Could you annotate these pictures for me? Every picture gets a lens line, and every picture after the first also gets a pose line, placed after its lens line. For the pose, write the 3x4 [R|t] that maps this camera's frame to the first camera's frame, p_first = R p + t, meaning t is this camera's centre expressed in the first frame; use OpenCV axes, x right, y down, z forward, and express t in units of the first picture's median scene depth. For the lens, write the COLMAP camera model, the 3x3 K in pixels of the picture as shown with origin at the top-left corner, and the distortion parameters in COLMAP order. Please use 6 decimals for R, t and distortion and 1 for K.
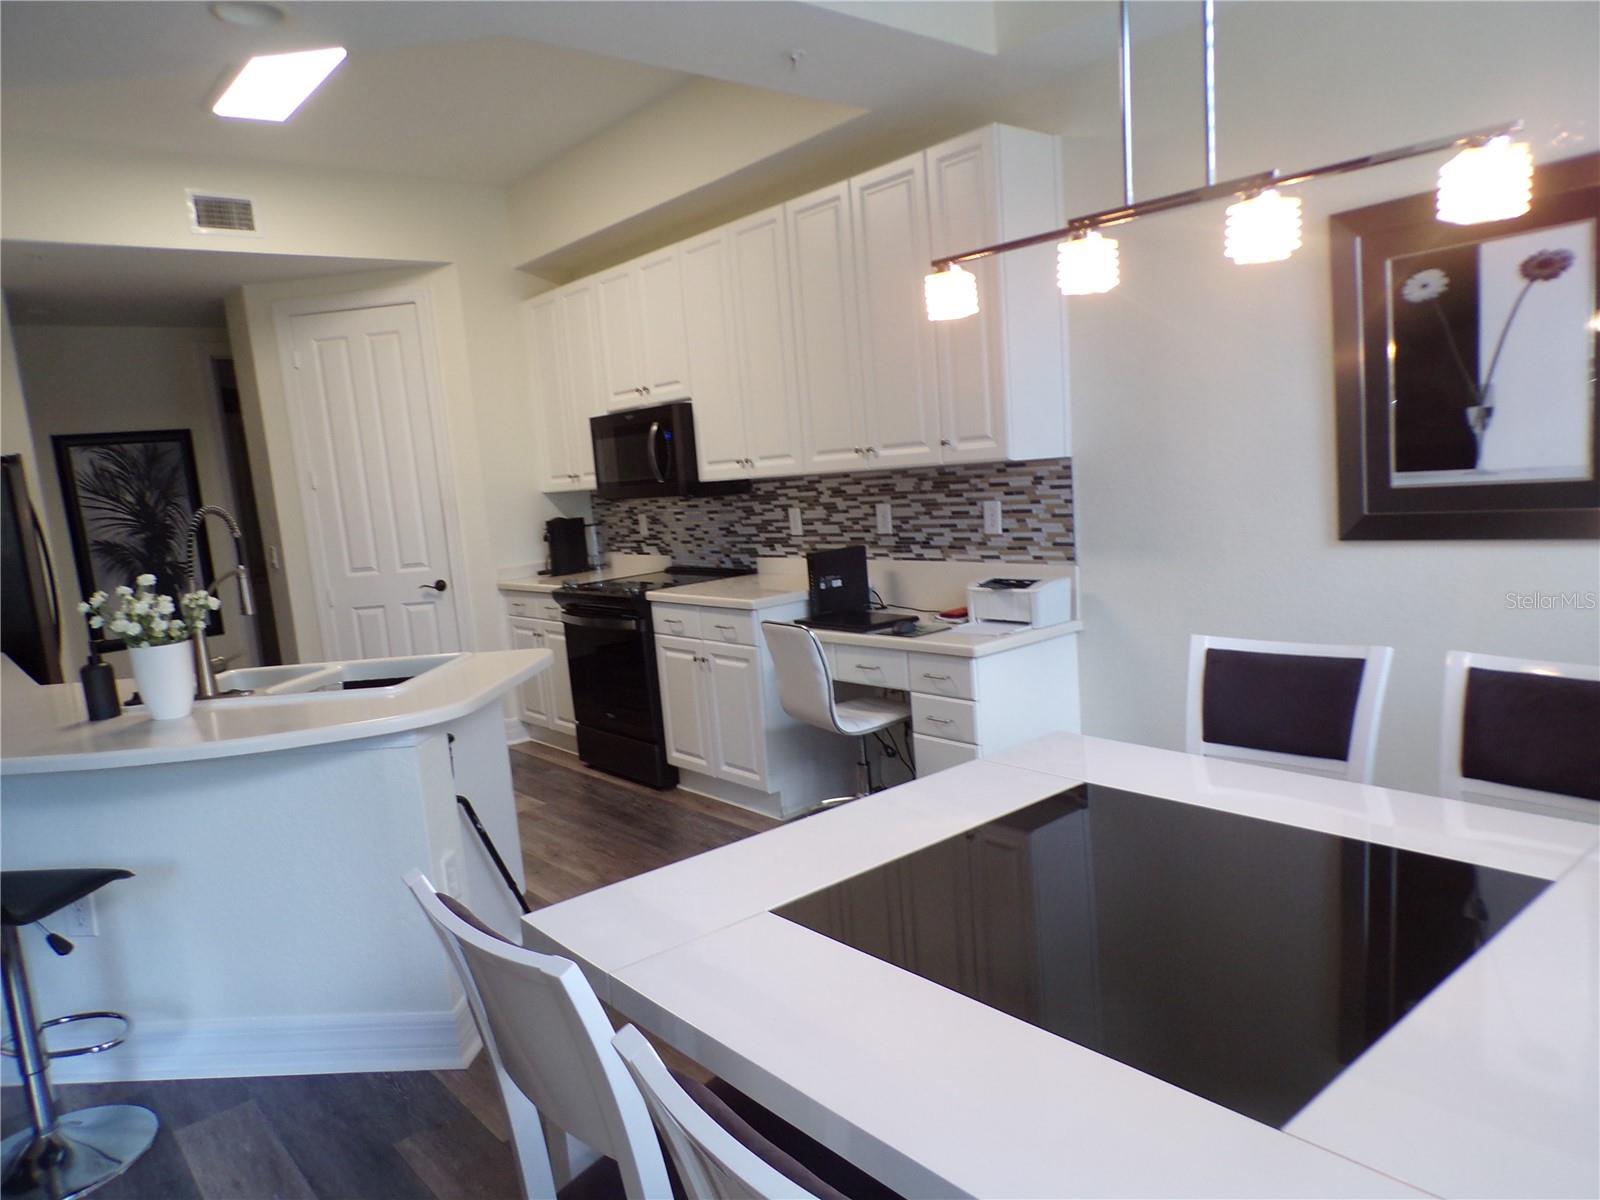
lens RADIAL K [[1092.8, 0, 793.8], [0, 1092.8, 600.7], [0, 0, 1]] dist [0.012257, 0.005913]
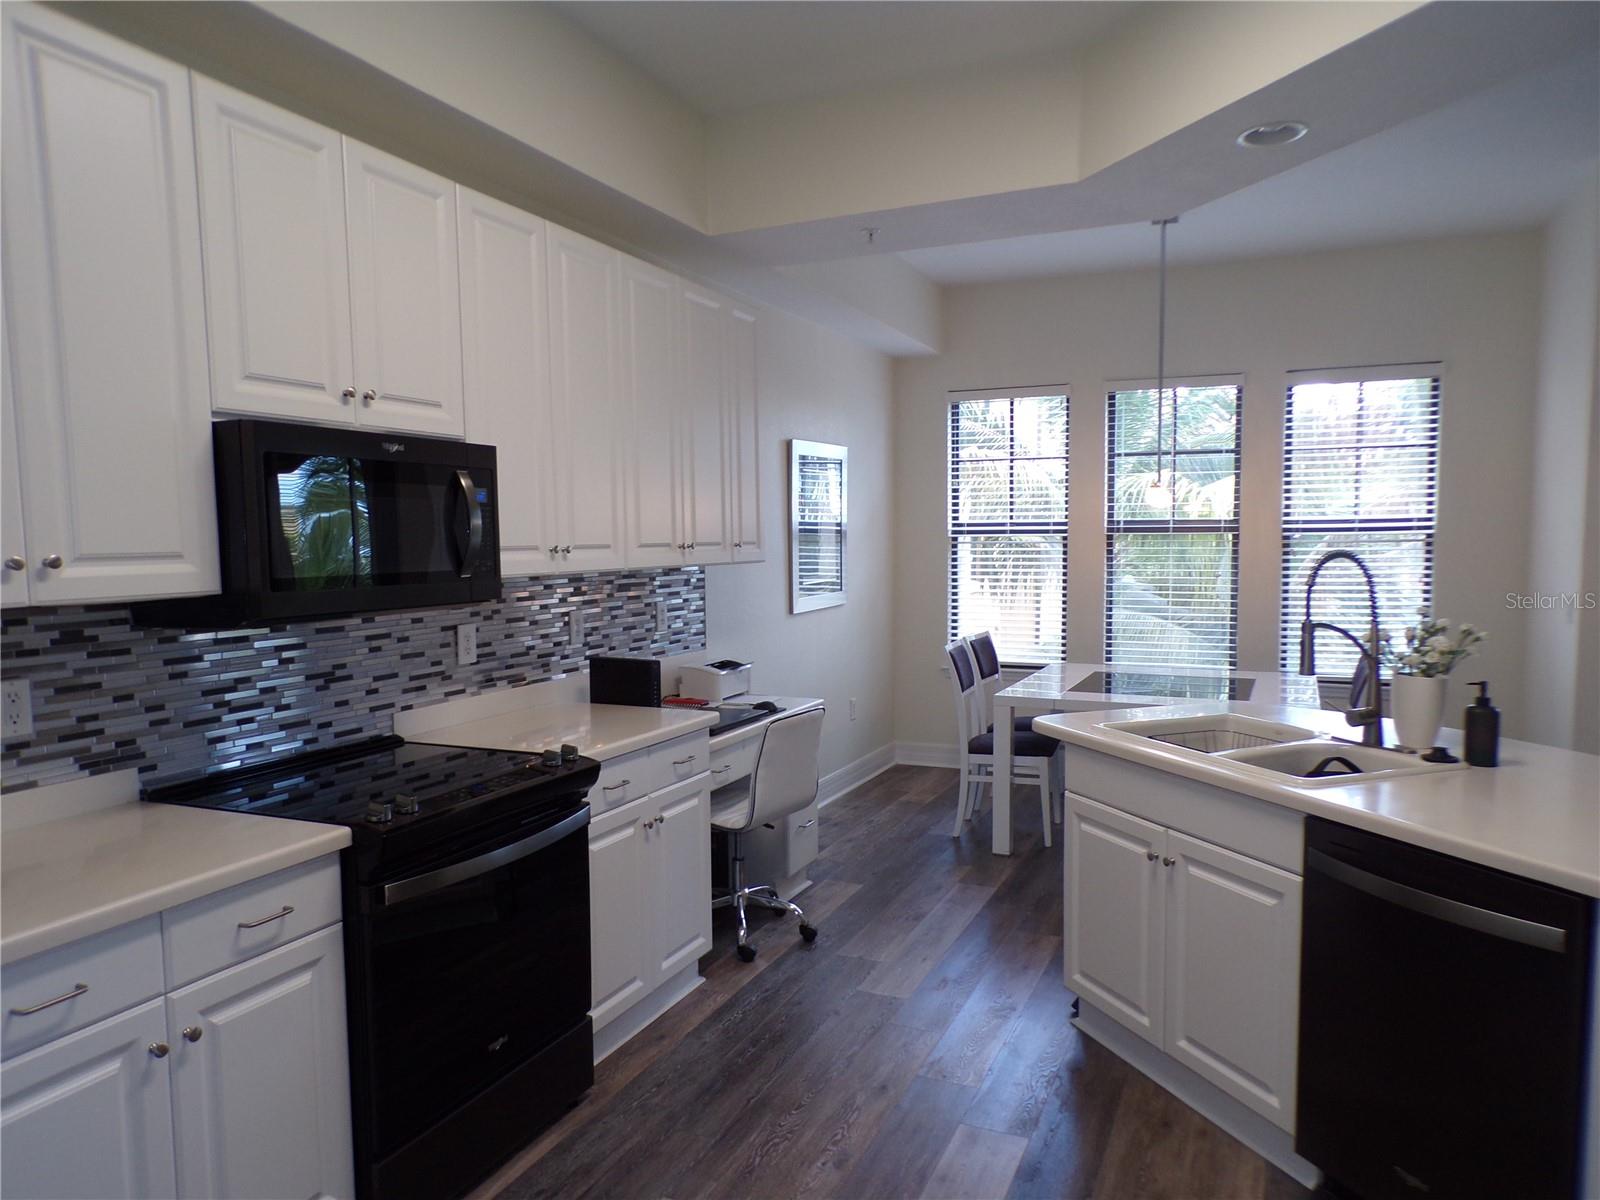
lens RADIAL K [[1092.8, 0, 799.8], [0, 1092.8, 607.7], [0, 0, 1]] dist [0.012257, 0.005913]
pose [[-0.439294, 0.029289, 0.897866, -0.703208], [0.161711, 0.985720, 0.046965, -0.092959], [-0.883669, 0.165826, -0.437757, 1.105977]]
